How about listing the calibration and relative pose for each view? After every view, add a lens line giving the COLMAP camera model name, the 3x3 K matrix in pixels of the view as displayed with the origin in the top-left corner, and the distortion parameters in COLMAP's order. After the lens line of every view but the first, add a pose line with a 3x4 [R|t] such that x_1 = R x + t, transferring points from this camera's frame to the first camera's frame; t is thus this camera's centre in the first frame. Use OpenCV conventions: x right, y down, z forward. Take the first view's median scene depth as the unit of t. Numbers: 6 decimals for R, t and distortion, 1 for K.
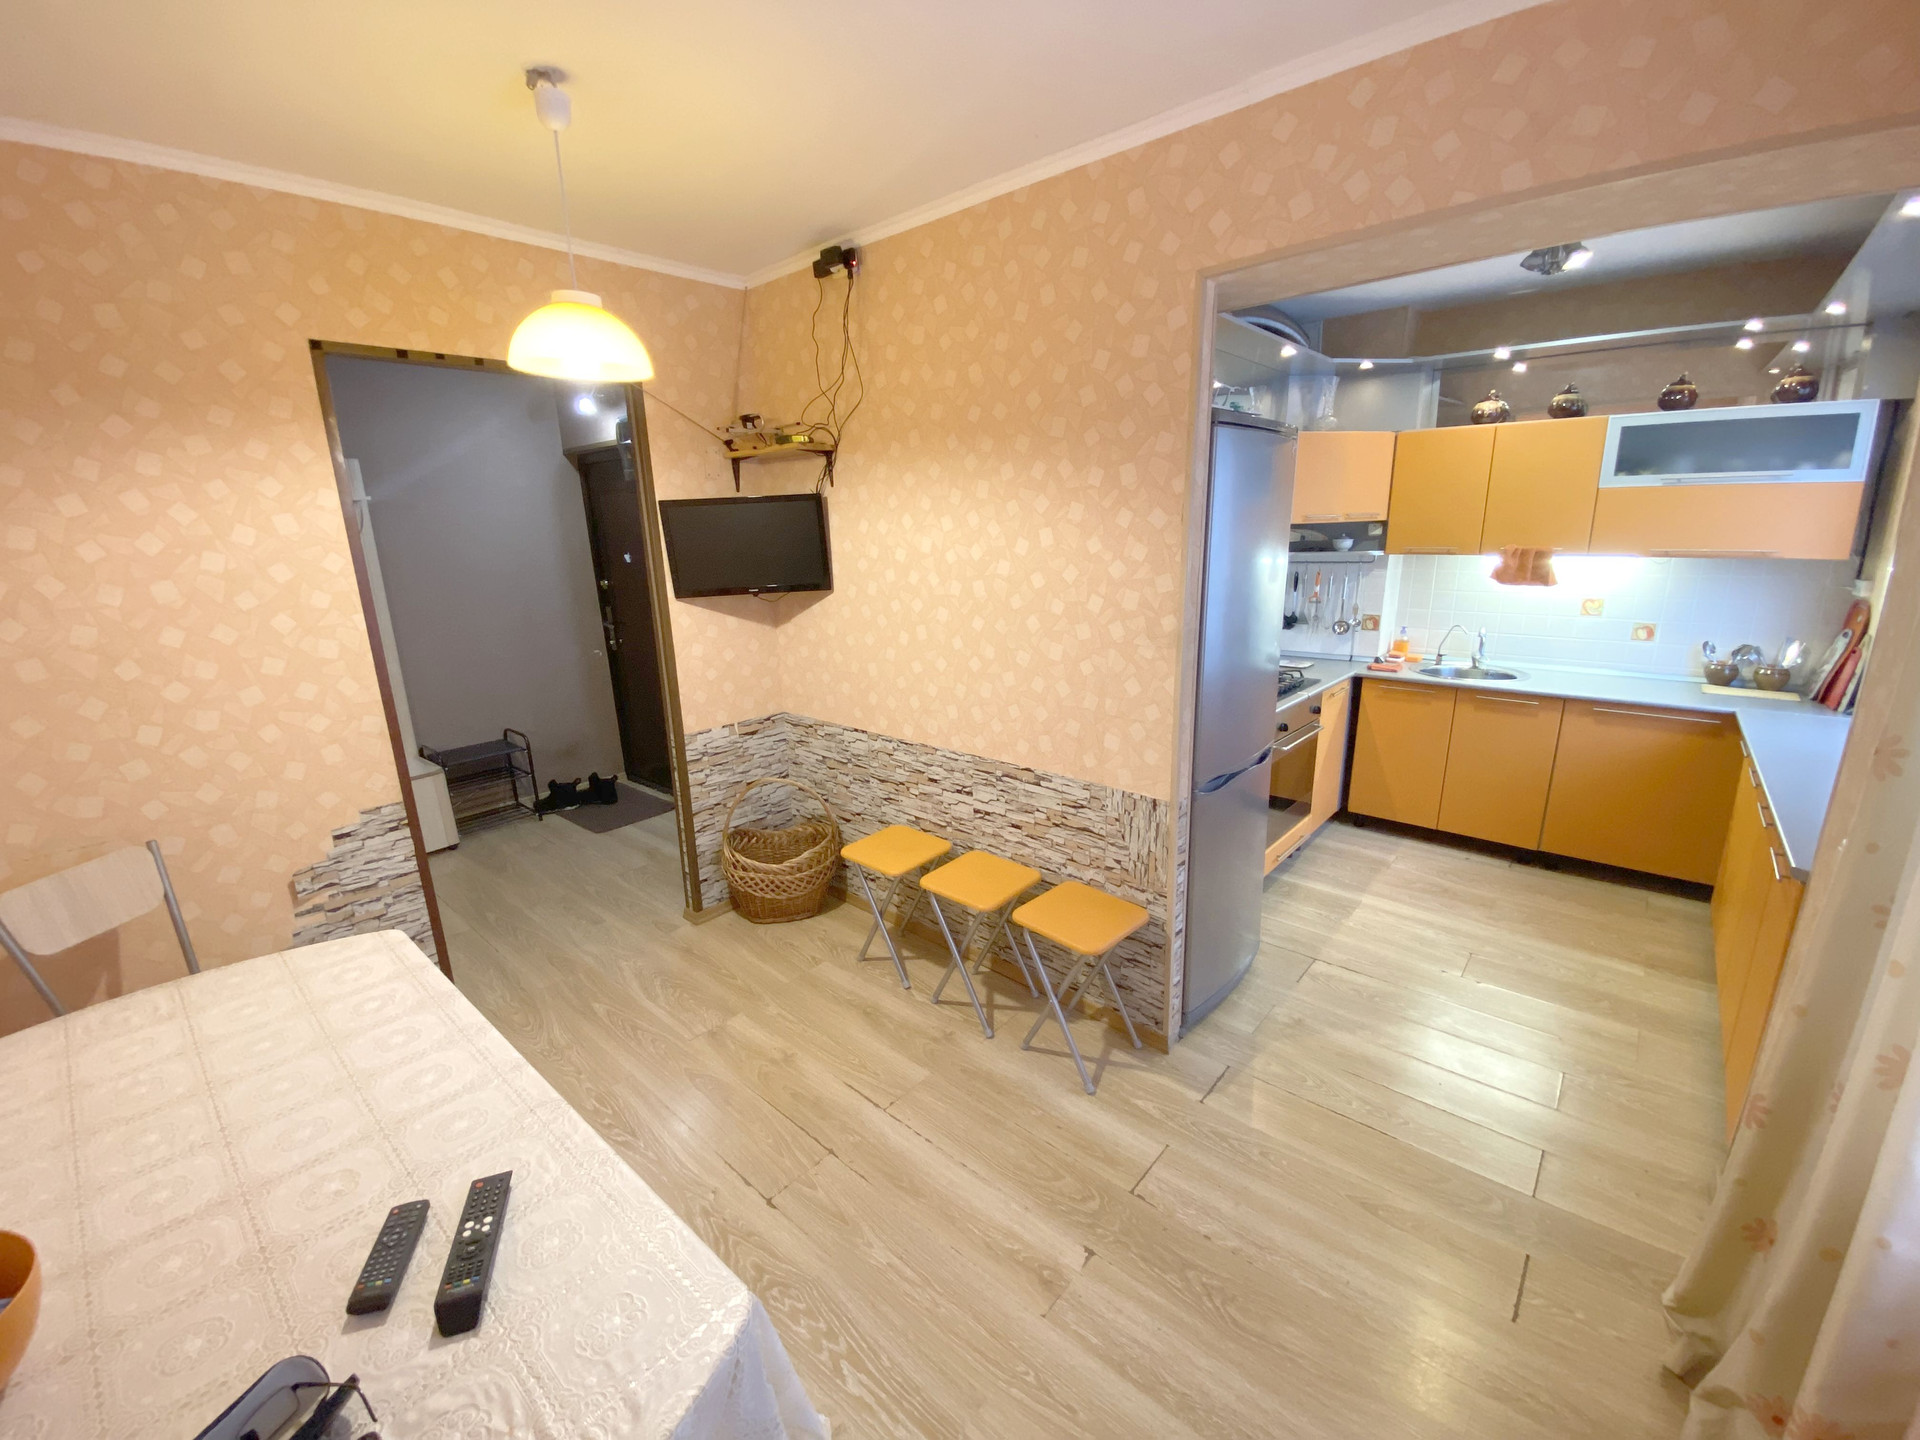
lens RADIAL K [[802.8, 0, 913.9], [0, 802.8, 735.3], [0, 0, 1]] dist [-0.000305, -0.014882]
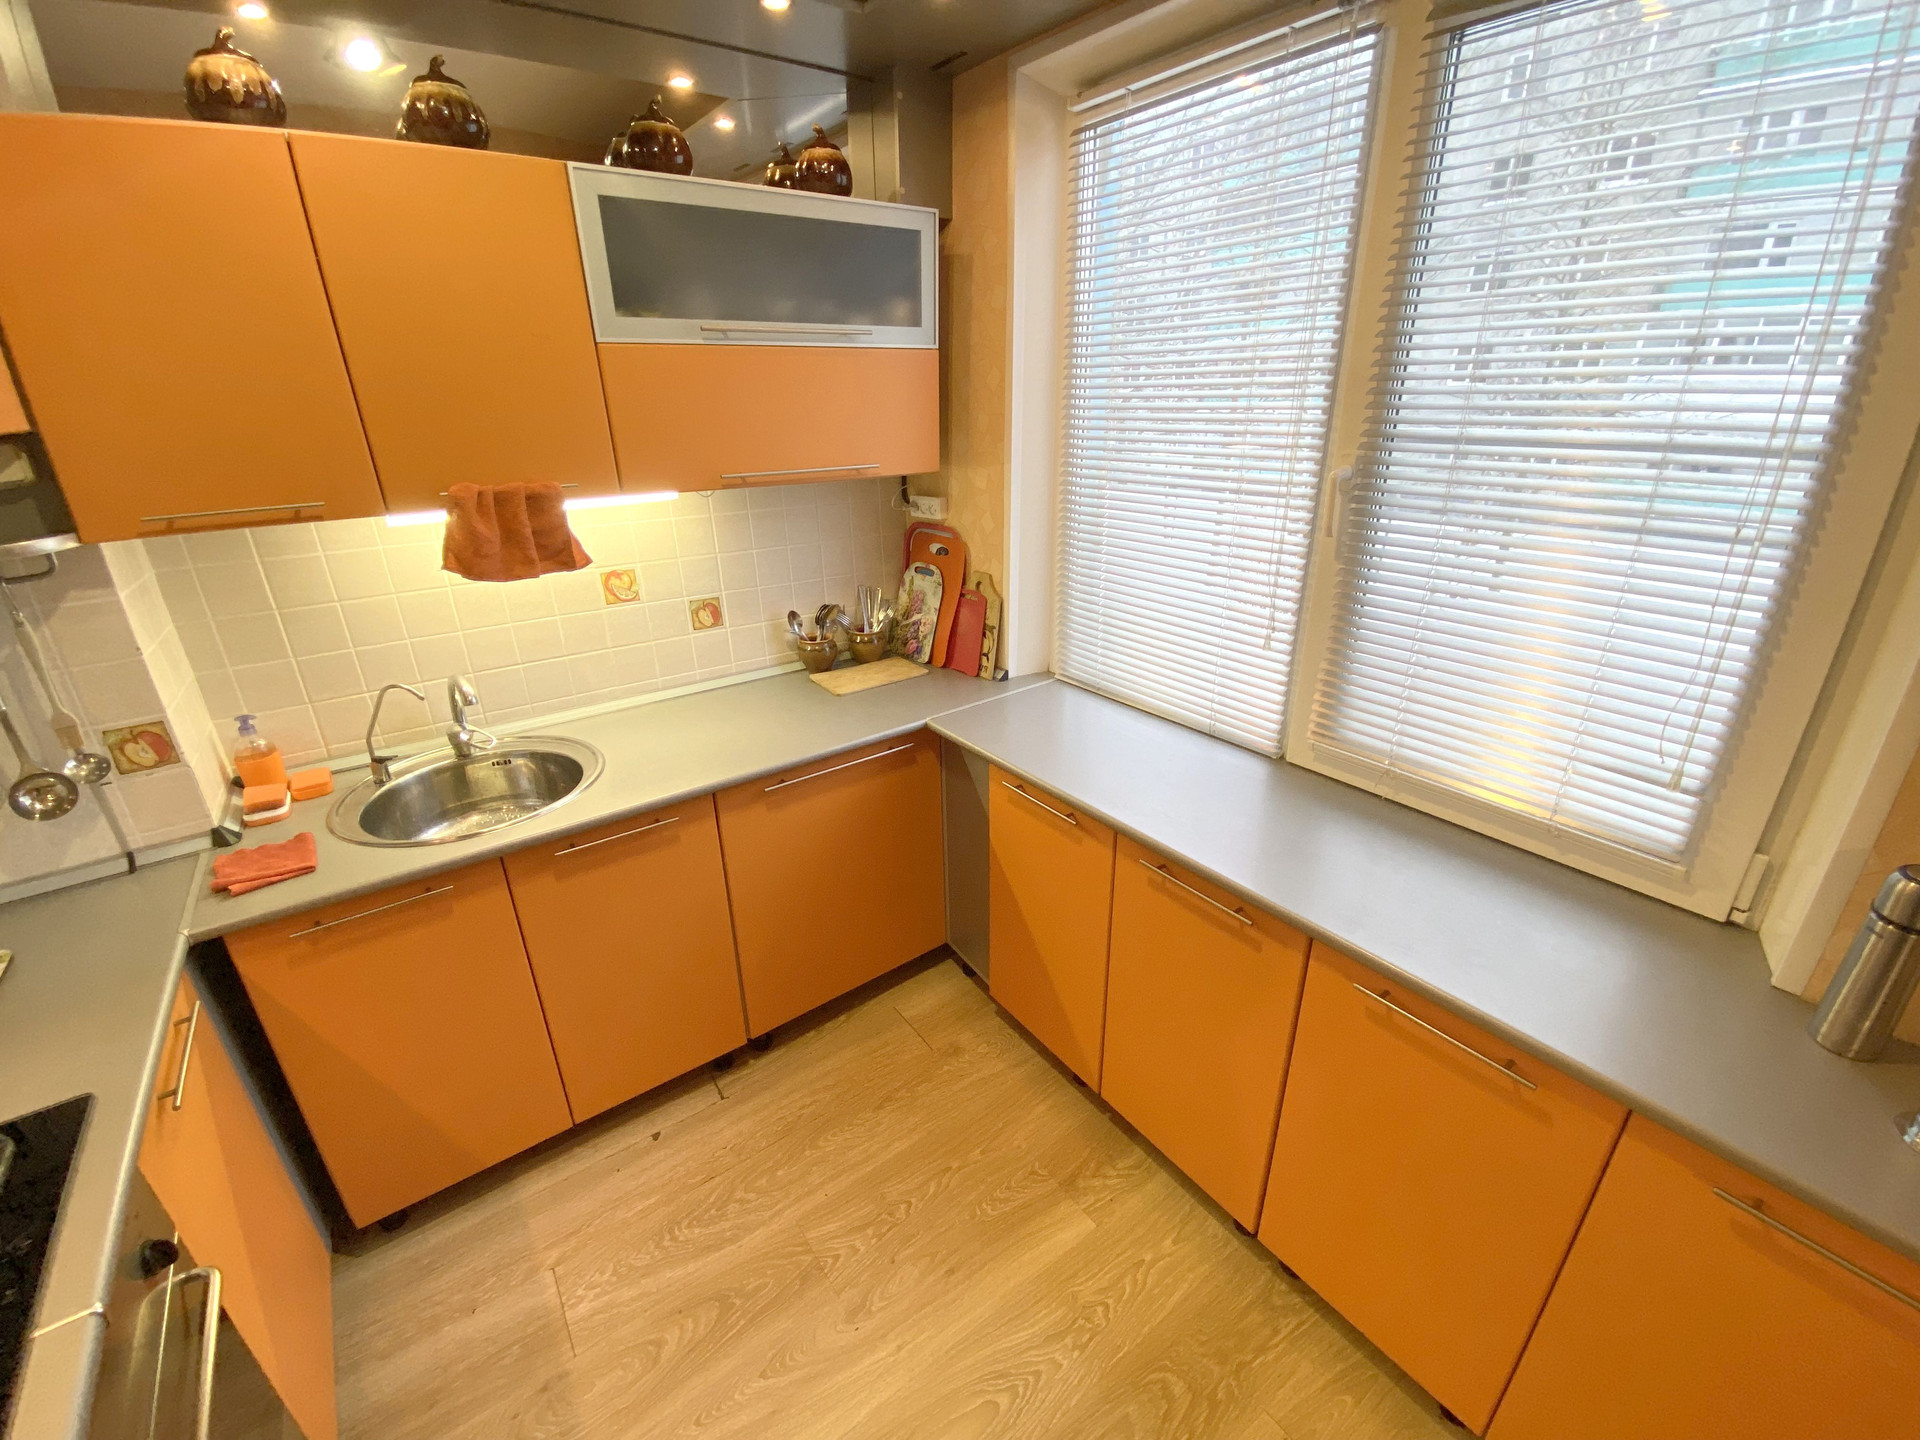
lens RADIAL K [[757.4, 0, 965.5], [0, 757.4, 726.4], [0, 0, 1]] dist [0.001191, -0.015209]
pose [[0.184802, -0.362818, 0.913352, 0.420867], [0.247801, 0.916534, 0.313944, -0.187384], [-0.951022, 0.168312, 0.259284, 0.703371]]
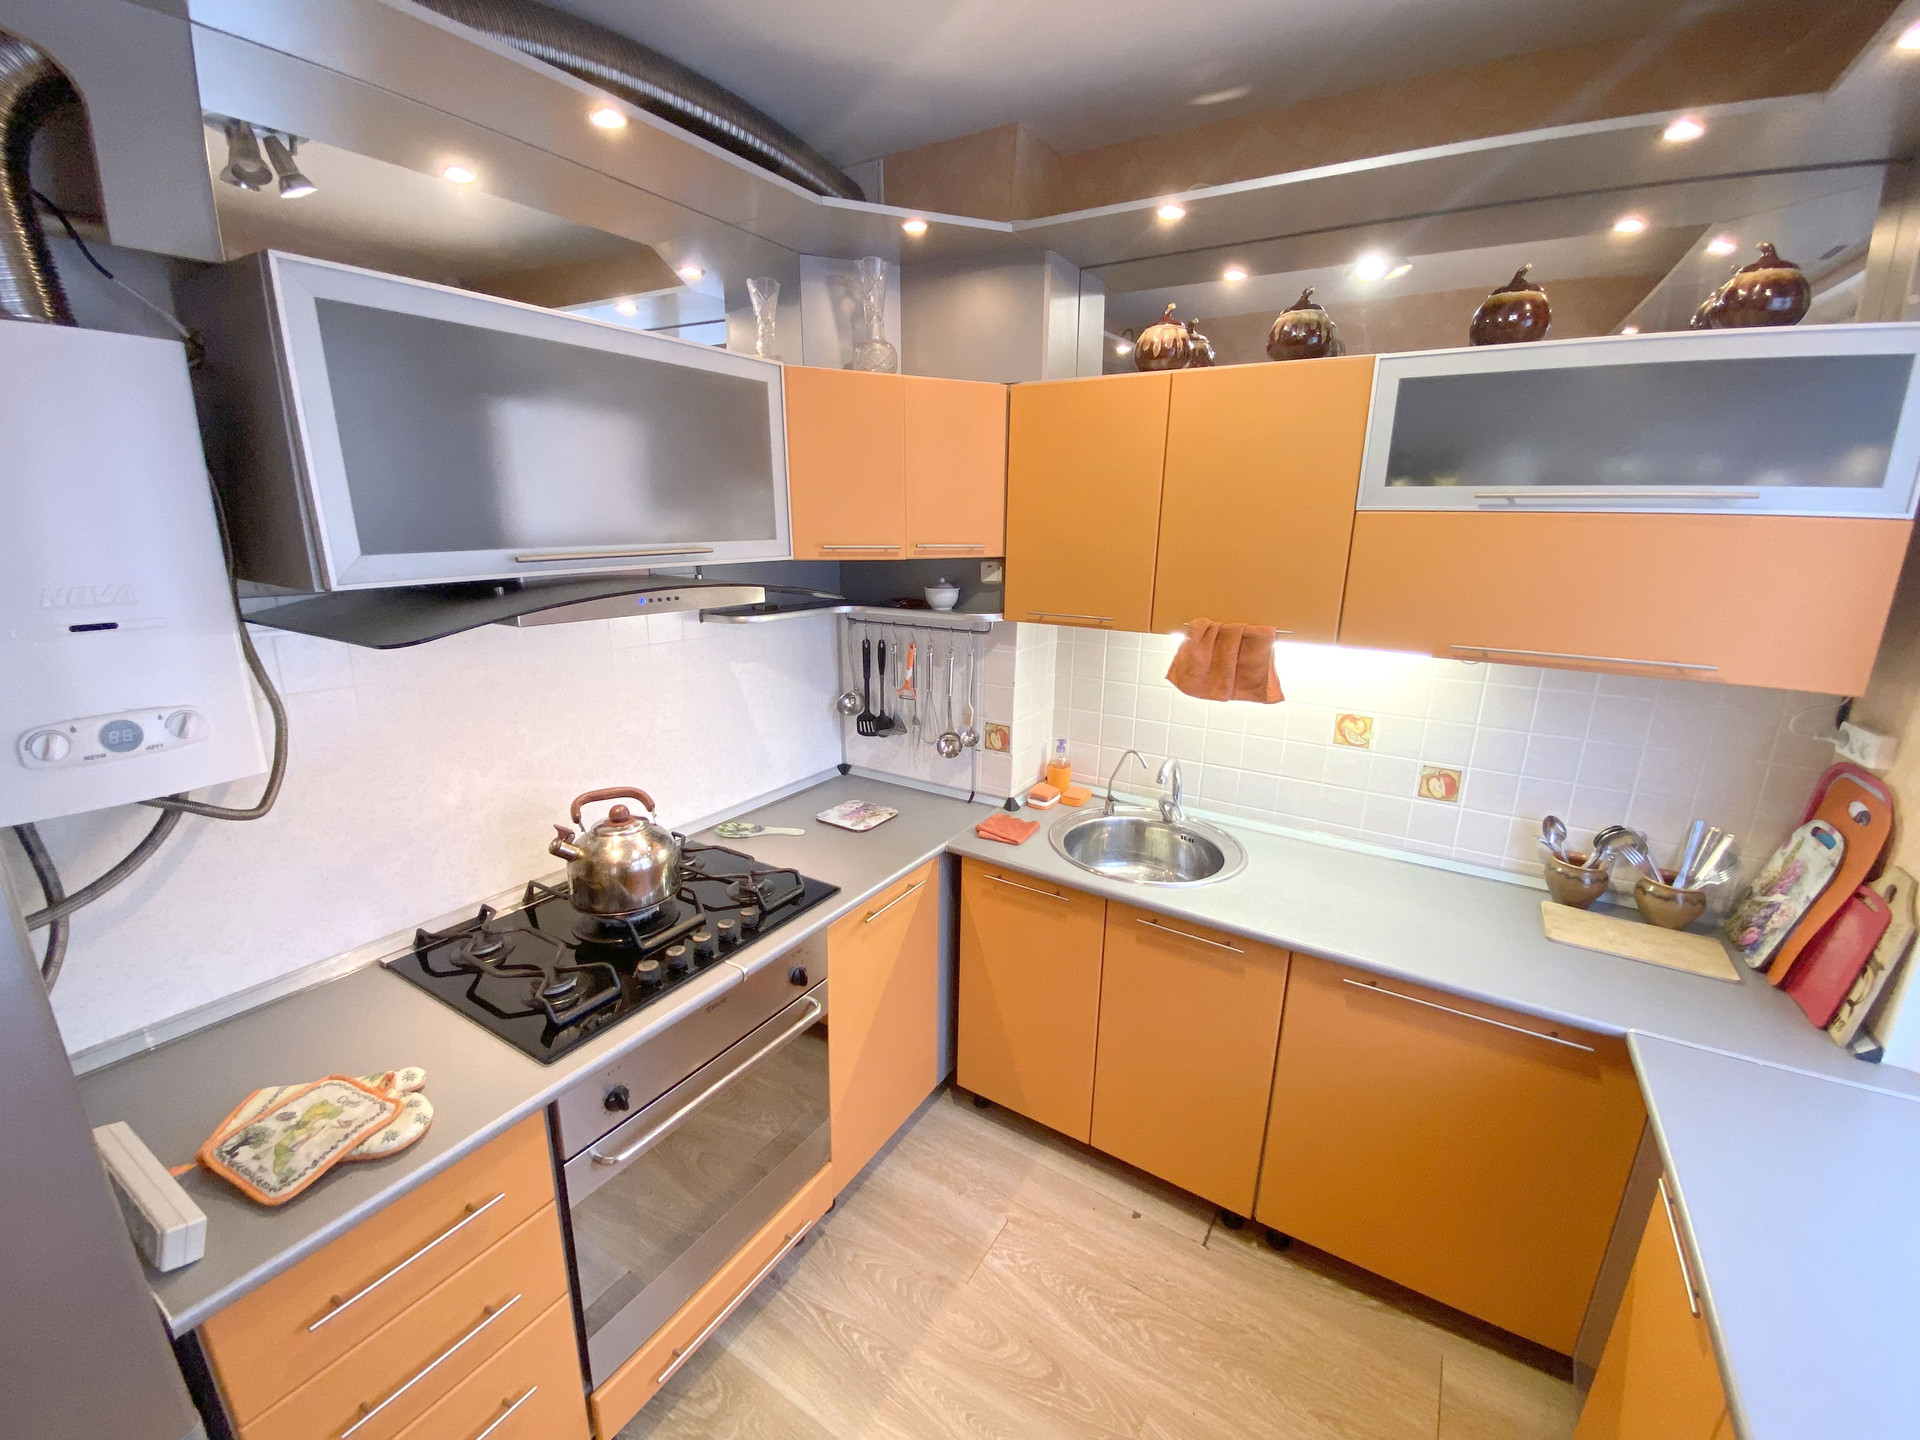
lens RADIAL K [[773.4, 0, 960.6], [0, 773.4, 717.7], [0, 0, 1]] dist [0.001515, -0.014397]
pose [[0.982953, -0.006365, 0.183747, 0.523974], [0.005627, 0.999974, 0.004535, -0.183443], [-0.183771, -0.003424, 0.982963, 0.566858]]
